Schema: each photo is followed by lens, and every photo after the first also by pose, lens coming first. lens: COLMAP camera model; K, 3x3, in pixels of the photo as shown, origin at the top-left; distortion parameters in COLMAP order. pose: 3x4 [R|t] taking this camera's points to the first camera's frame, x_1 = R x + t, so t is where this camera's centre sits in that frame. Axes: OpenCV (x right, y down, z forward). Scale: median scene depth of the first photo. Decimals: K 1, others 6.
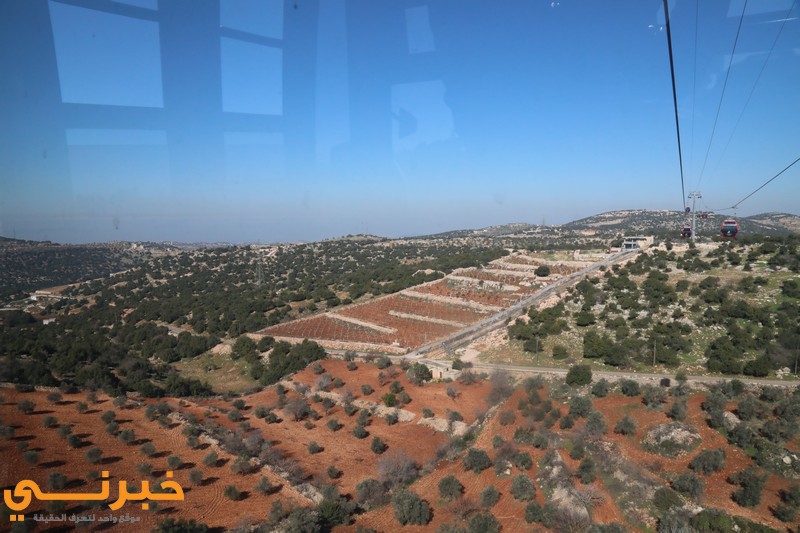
lens RADIAL K [[553.2, 0, 401.8], [0, 553.2, 266.0], [0, 0, 1]] dist [-0.101809, 0.050313]
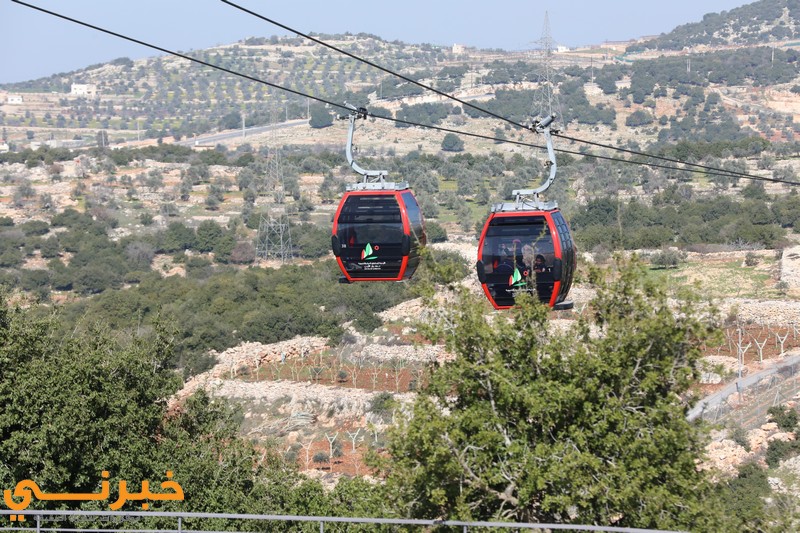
lens RADIAL K [[4533.5, 0, 398.2], [0, 4533.5, 266.5], [0, 0, 1]] dist [1.502353, 0.000000]
pose [[0.971224, -0.016218, 0.237616, -0.301325], [0.021074, 0.999618, -0.017909, 0.008292], [-0.237234, 0.022401, 0.971194, -0.826833]]
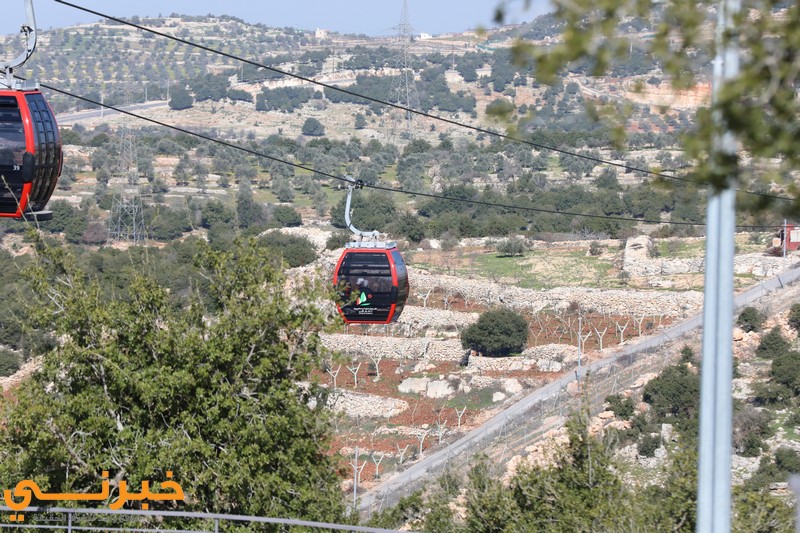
lens RADIAL K [[4533.5, 0, 394.0], [0, 4533.5, 263.7], [0, 0, 1]] dist [1.502353, 0.000000]
pose [[0.964081, -0.000805, 0.265606, -0.292780], [0.004912, 0.999878, -0.014798, 0.008386], [-0.265562, 0.015571, 0.963968, -0.827368]]
